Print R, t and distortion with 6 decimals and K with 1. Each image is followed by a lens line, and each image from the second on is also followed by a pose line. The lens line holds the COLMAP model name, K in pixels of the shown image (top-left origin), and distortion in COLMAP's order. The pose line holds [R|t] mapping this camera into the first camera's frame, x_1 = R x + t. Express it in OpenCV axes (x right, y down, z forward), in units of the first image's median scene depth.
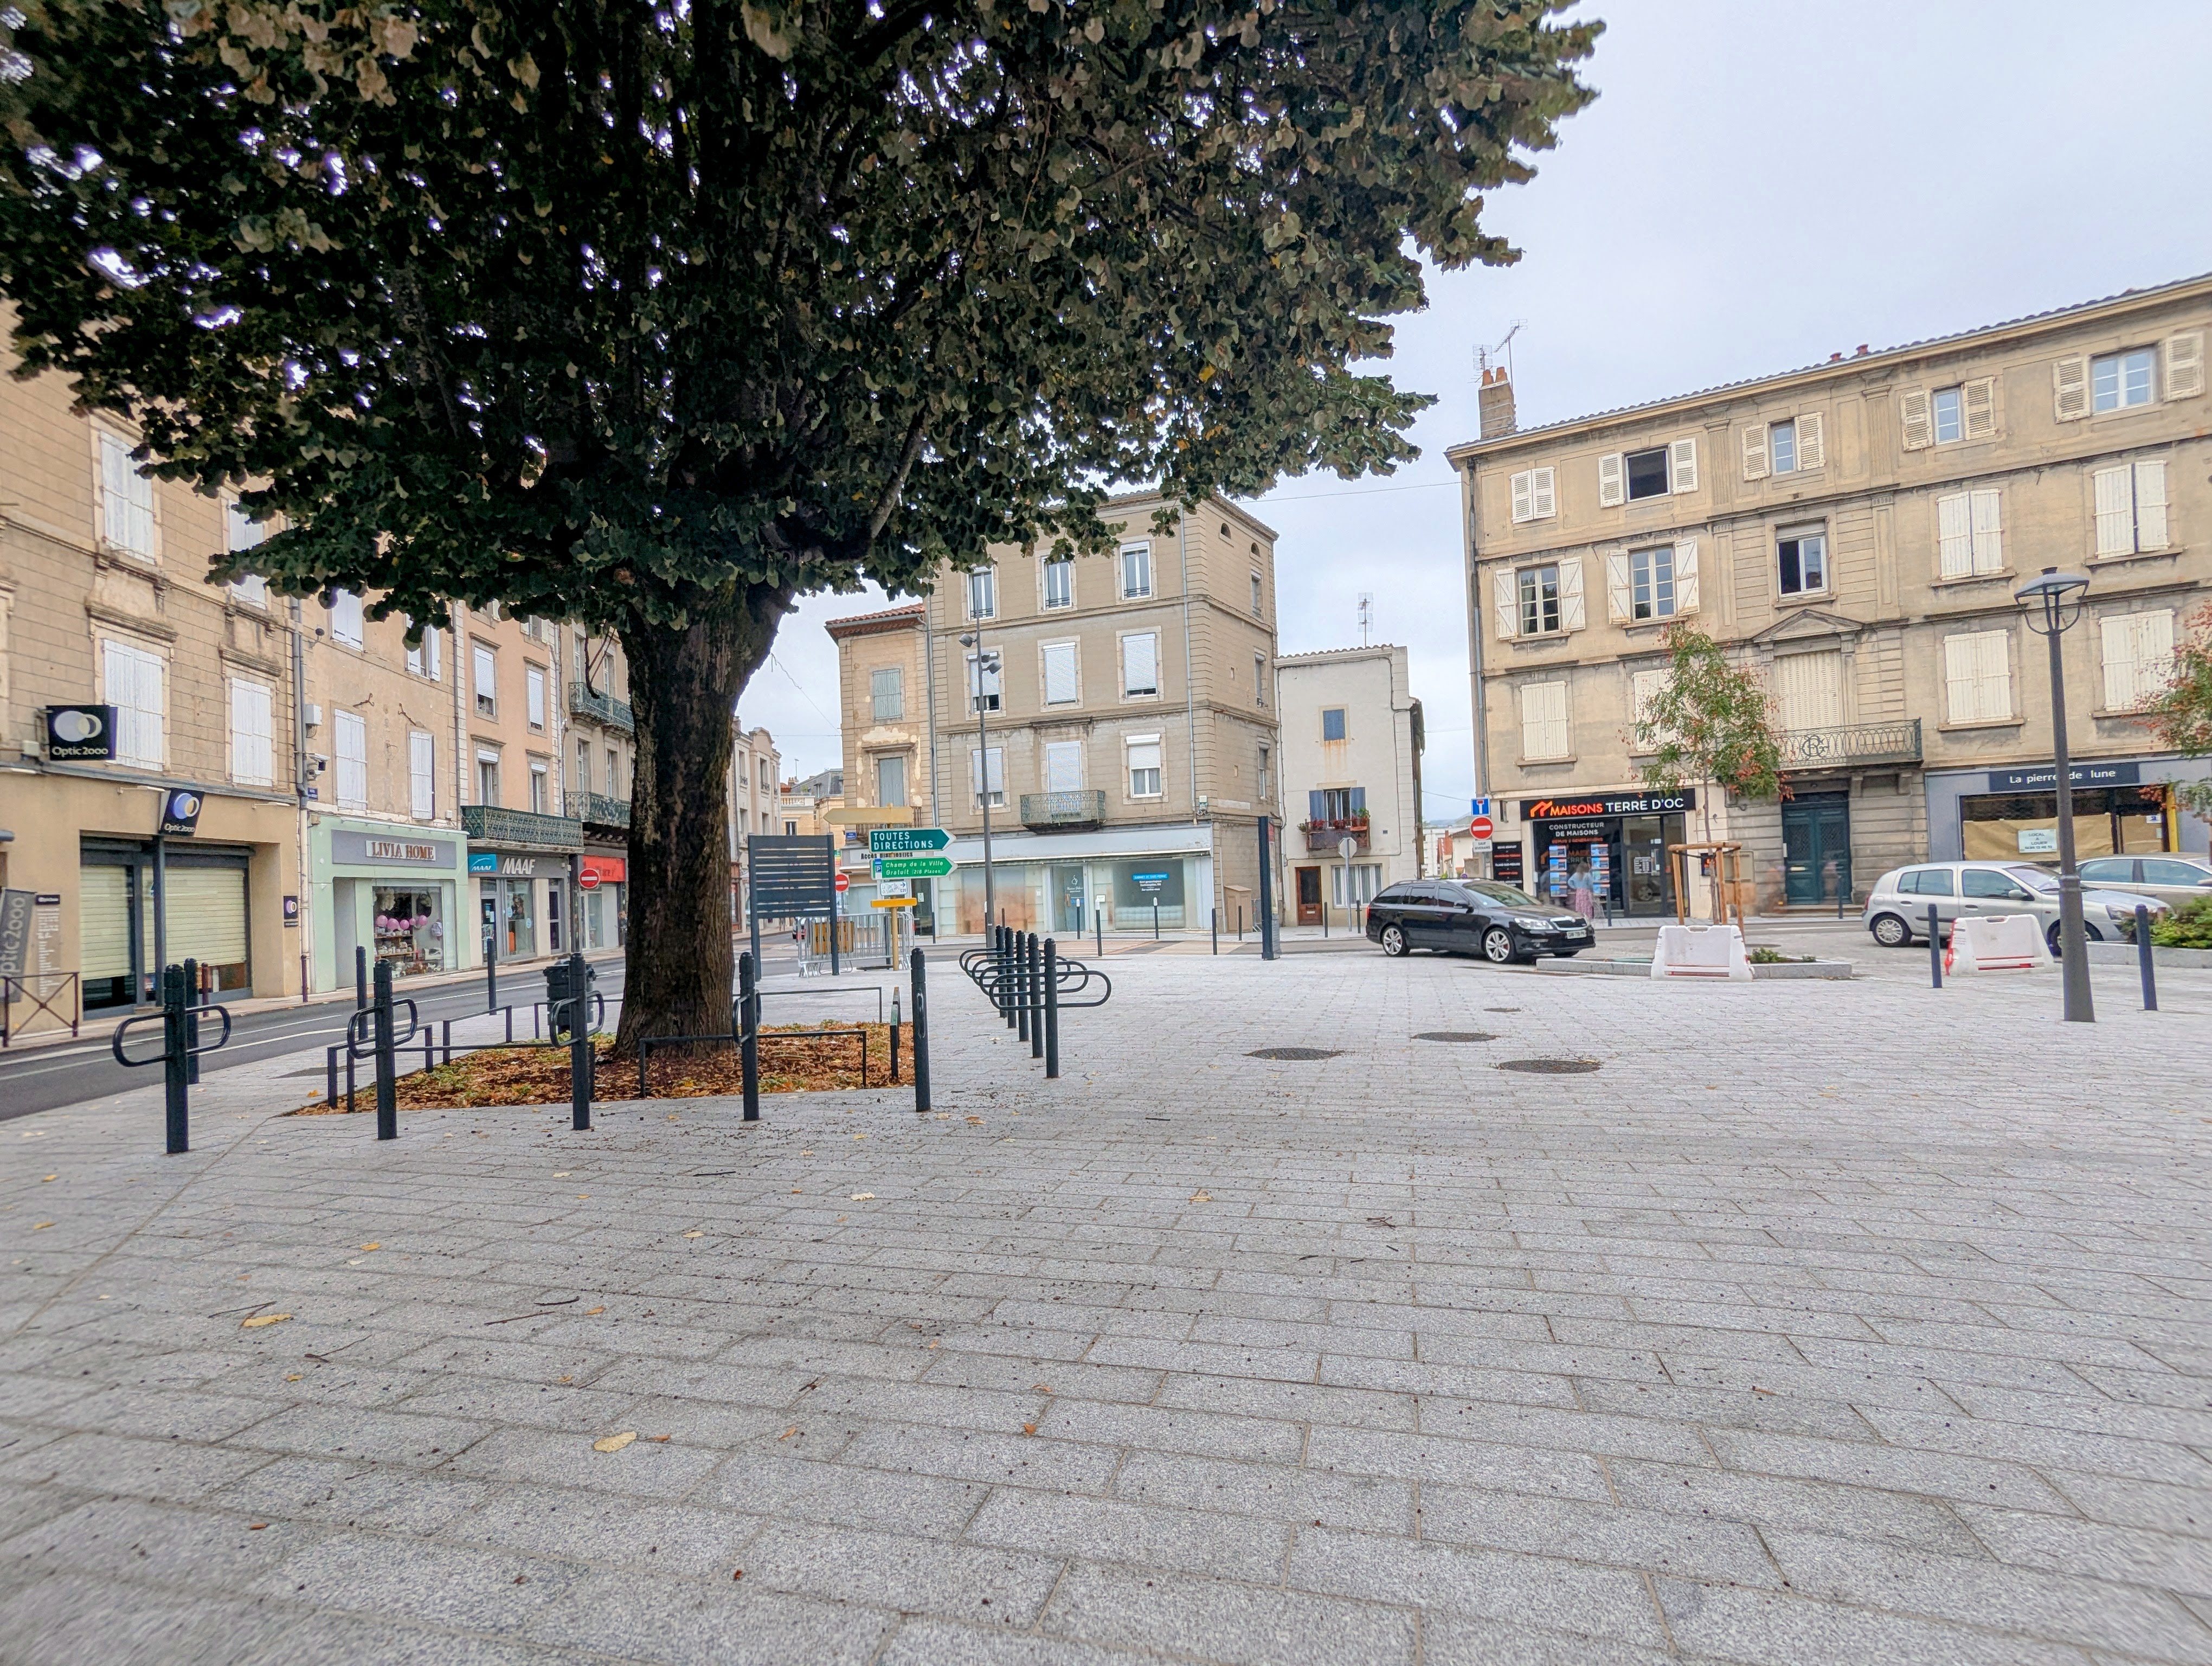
lens RADIAL K [[1078.5, 0, 1106.5], [0, 1078.5, 861.5], [0, 0, 1]] dist [-0.001863, -0.000418]
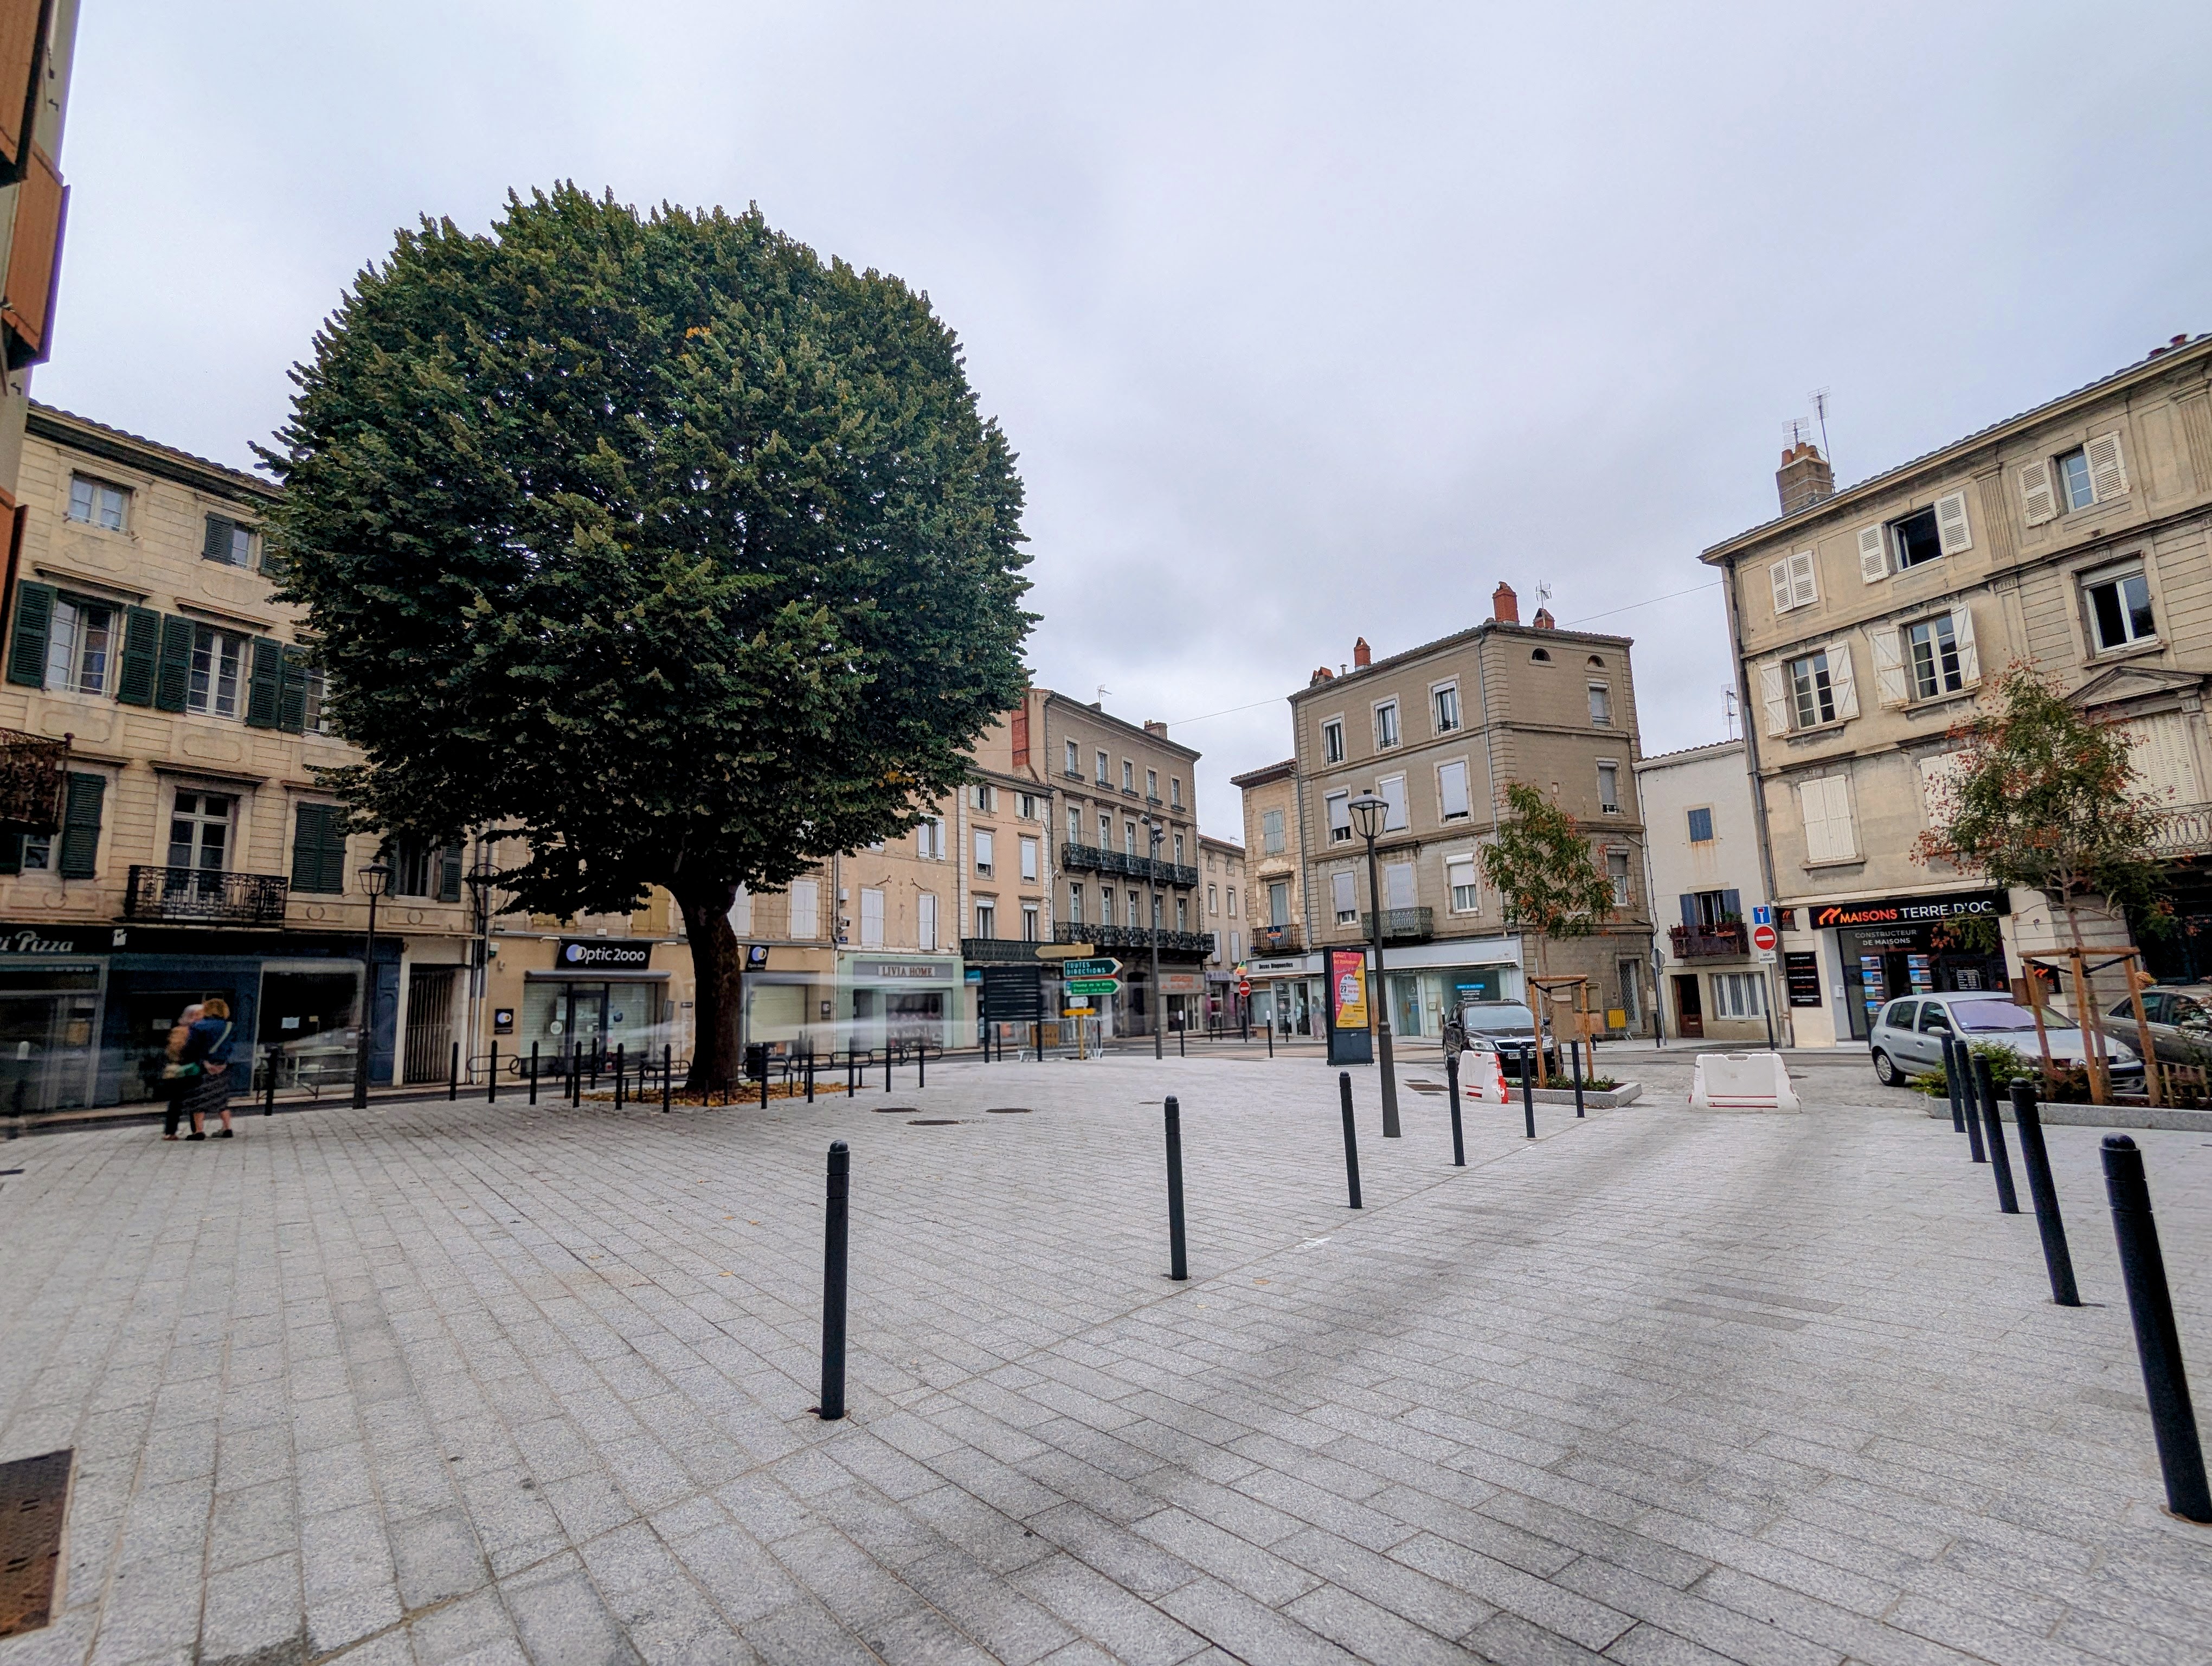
lens RADIAL K [[1059.2, 0, 1106.0], [0, 1059.2, 833.0], [0, 0, 1]] dist [0.002674, 0.000697]
pose [[0.800812, -0.080171, -0.593526, 0.449727], [0.013331, 0.993141, -0.116162, -0.022693], [0.598768, 0.085112, 0.796387, -0.081392]]
